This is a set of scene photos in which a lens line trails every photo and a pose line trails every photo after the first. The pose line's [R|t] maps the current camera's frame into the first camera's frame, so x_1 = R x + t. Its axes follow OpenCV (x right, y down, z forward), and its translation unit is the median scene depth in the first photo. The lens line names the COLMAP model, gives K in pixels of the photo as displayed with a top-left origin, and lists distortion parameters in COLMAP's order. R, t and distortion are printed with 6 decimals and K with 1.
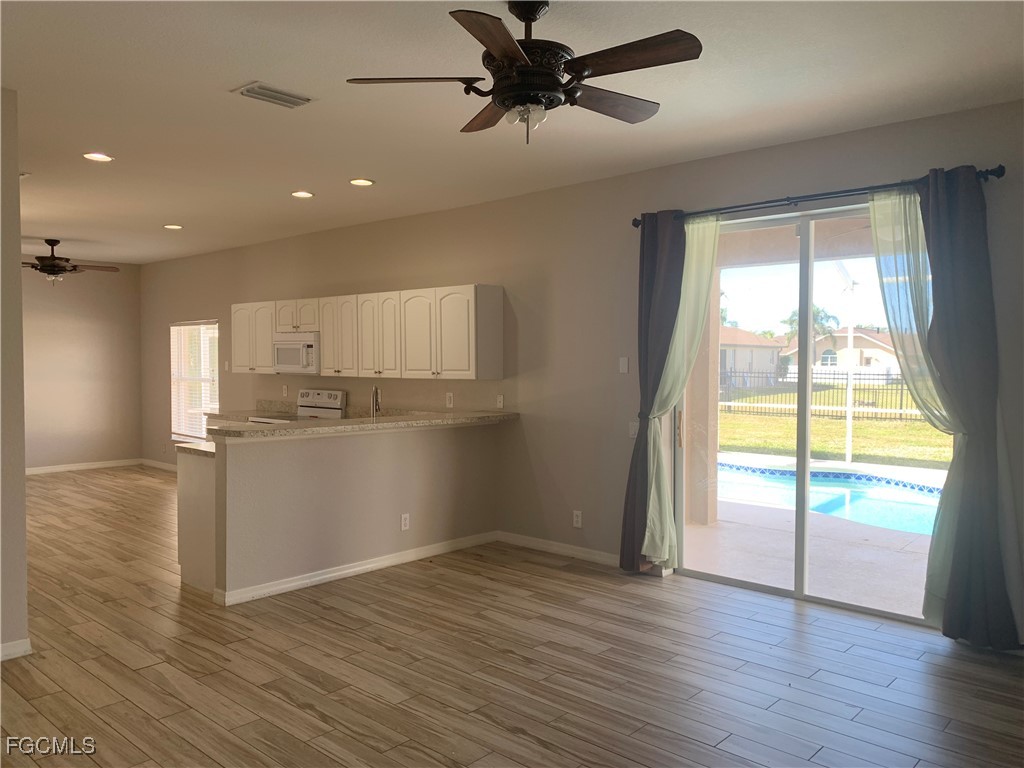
lens RADIAL K [[785.4, 0, 515.0], [0, 785.4, 386.5], [0, 0, 1]] dist [0.013291, 0.002349]
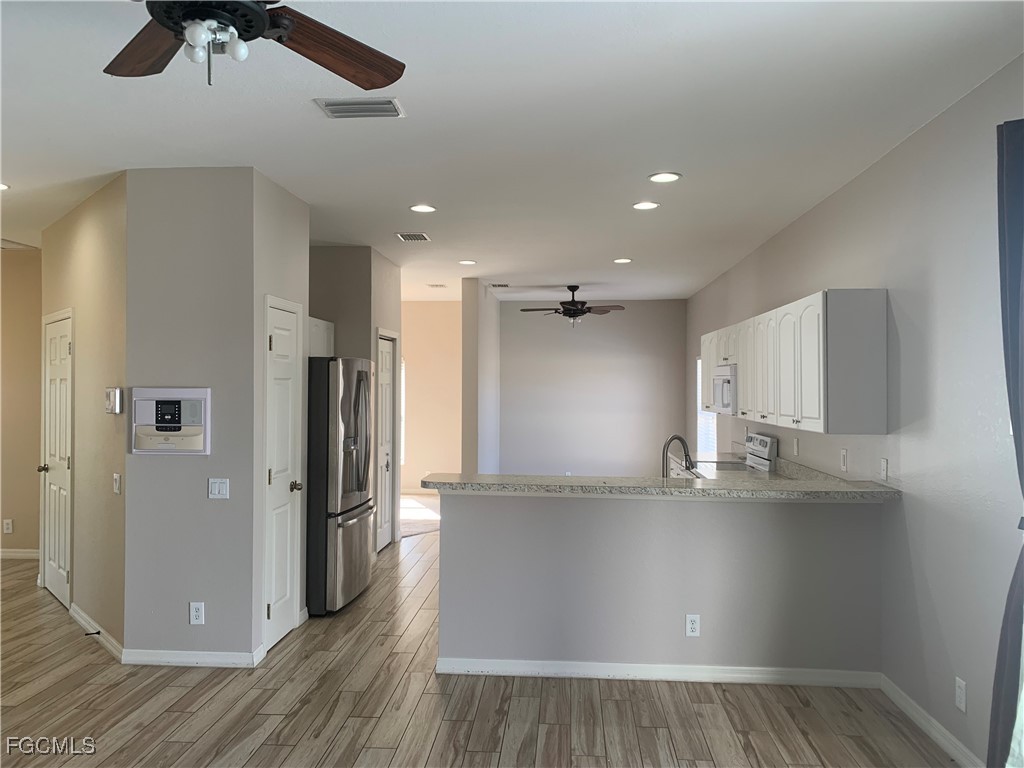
lens RADIAL K [[789.0, 0, 514.3], [0, 789.0, 381.8], [0, 0, 1]] dist [0.077564, -0.120759]
pose [[0.618445, -0.005130, -0.785811, 0.395980], [-0.028661, 0.999166, -0.029080, -0.032464], [0.785305, 0.040506, 0.617782, 0.464977]]
